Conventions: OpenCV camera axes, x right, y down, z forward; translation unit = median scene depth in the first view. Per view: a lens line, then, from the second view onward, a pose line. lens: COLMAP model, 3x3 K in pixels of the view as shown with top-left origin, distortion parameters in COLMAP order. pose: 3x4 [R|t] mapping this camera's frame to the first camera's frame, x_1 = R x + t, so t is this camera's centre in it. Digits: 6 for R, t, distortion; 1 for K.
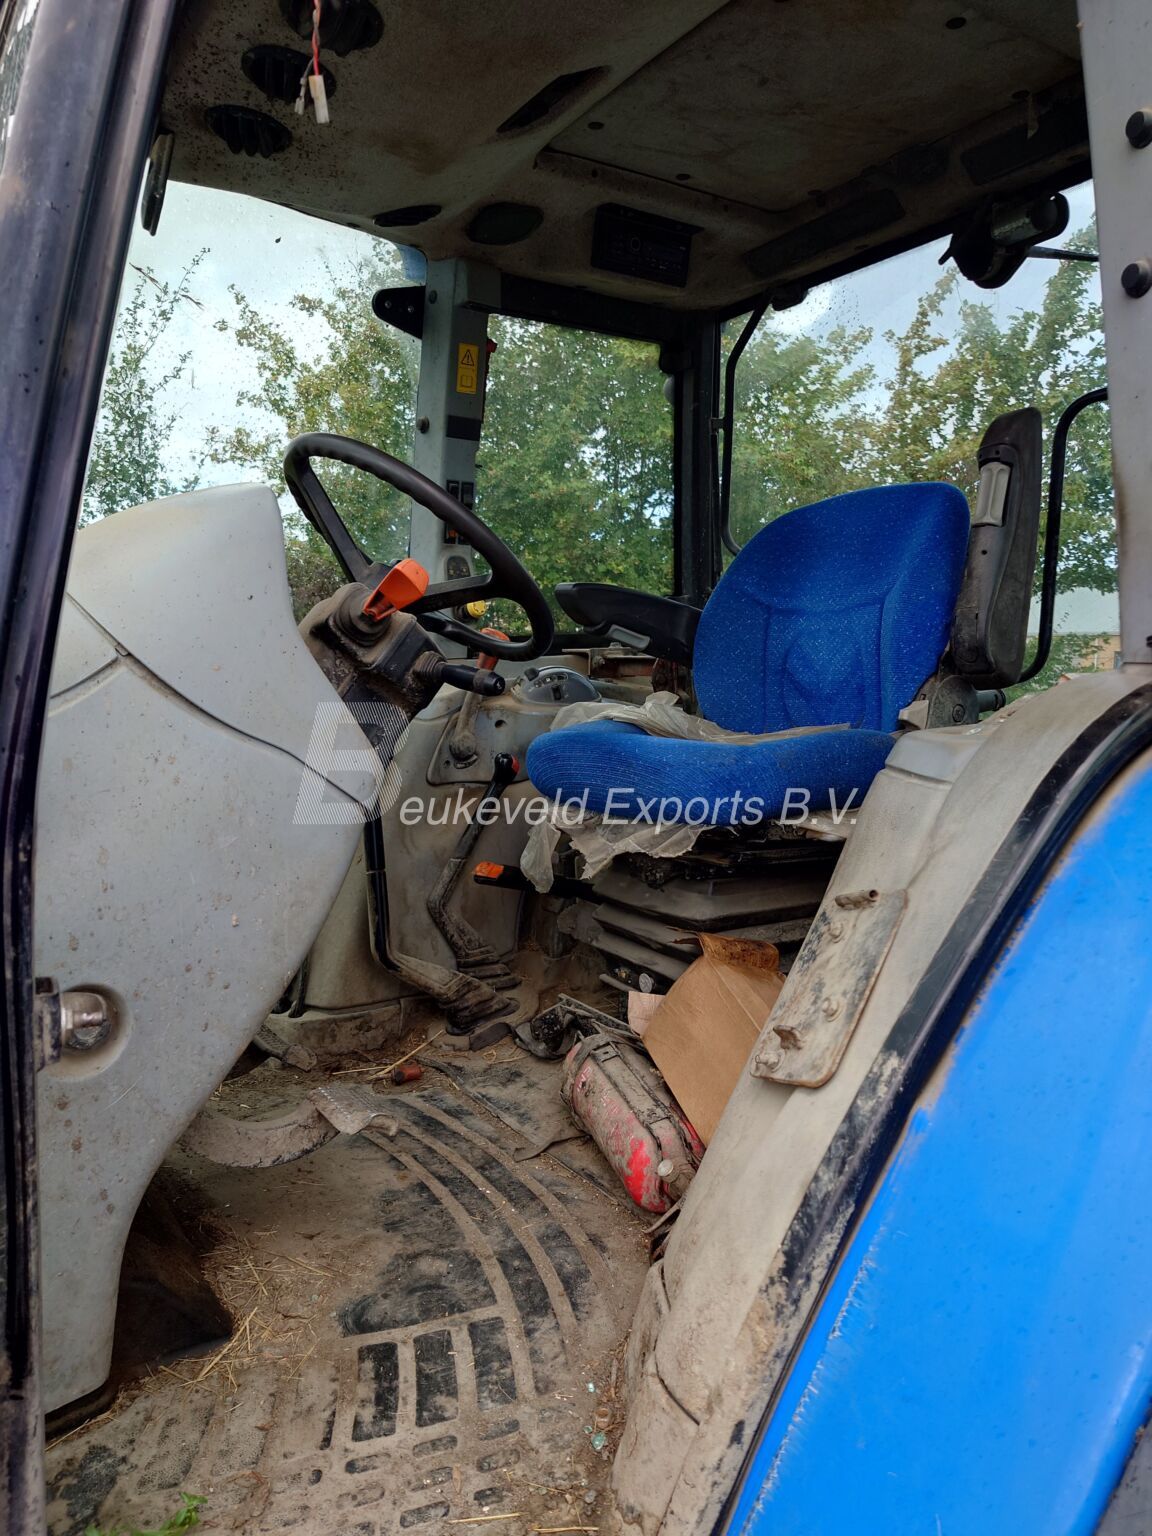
lens RADIAL K [[1153.7, 0, 576.0], [0, 1153.7, 768.0], [0, 0, 1]] dist [0.002369, 0.006111]
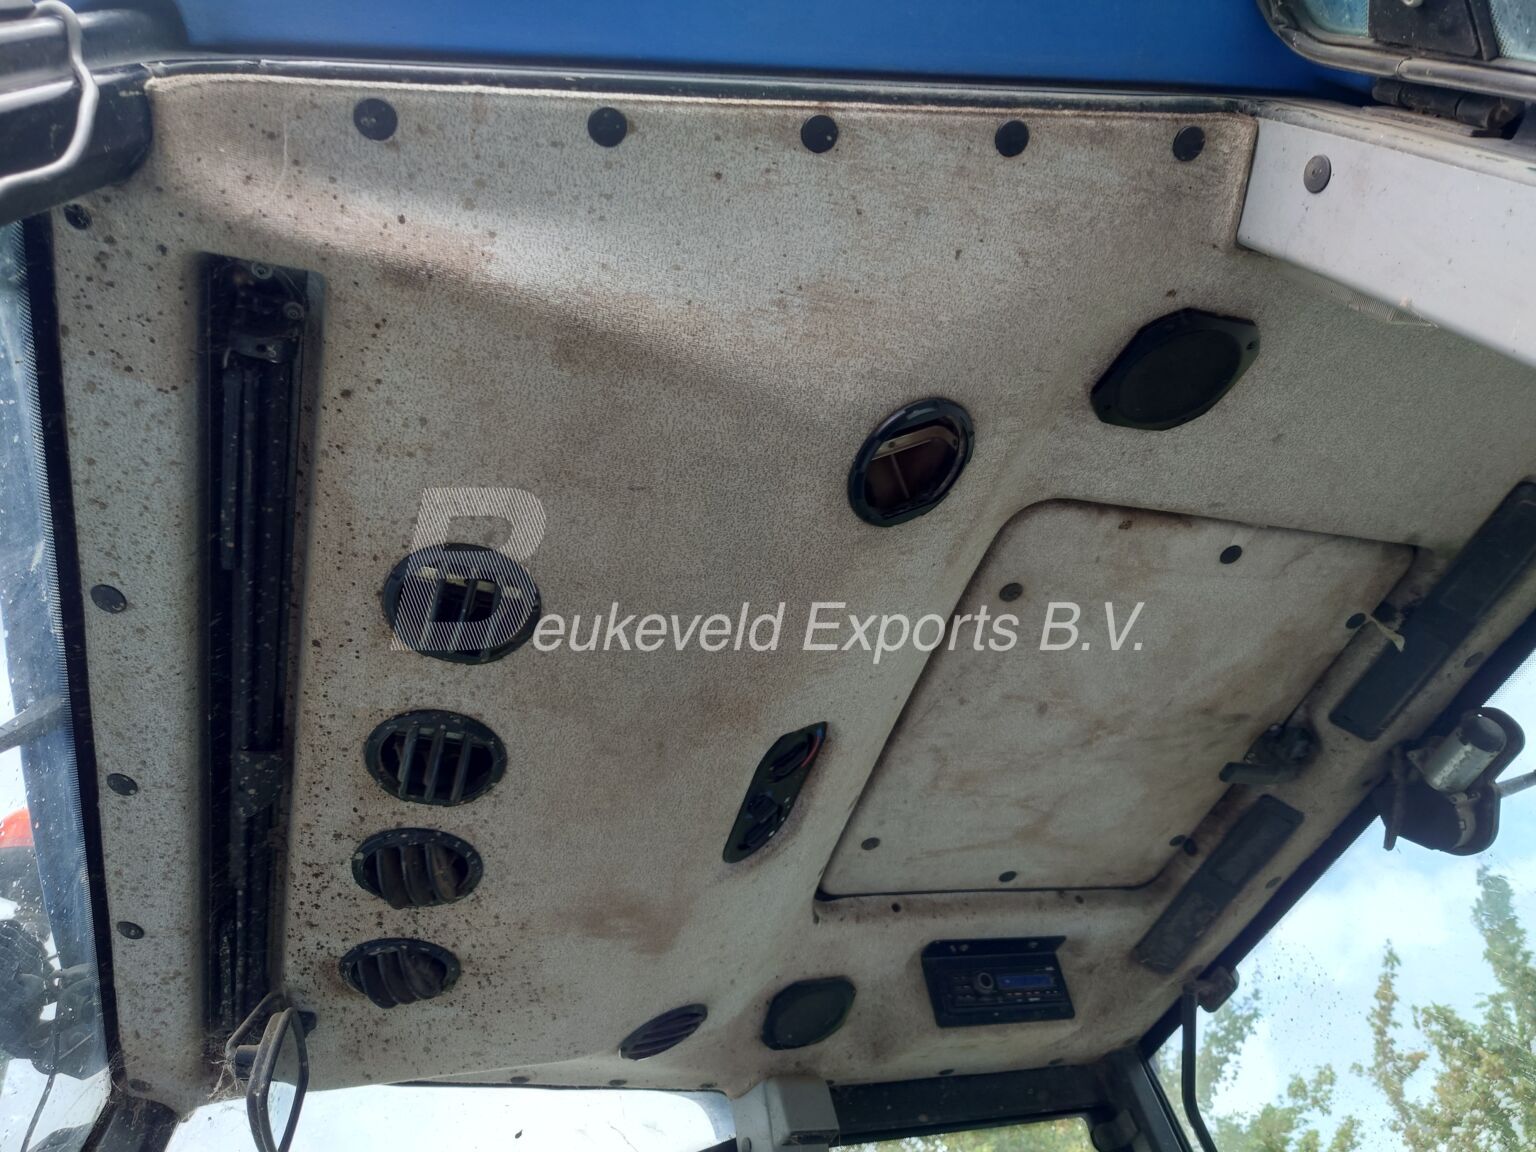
lens RADIAL K [[1153.7, 0, 768.0], [0, 1153.7, 576.0], [0, 0, 1]] dist [0.002369, 0.006111]
pose [[0.934075, -0.356750, -0.015297, 0.011749], [0.212224, 0.589095, -0.779698, -0.026749], [0.287168, 0.725050, 0.625969, 0.143794]]
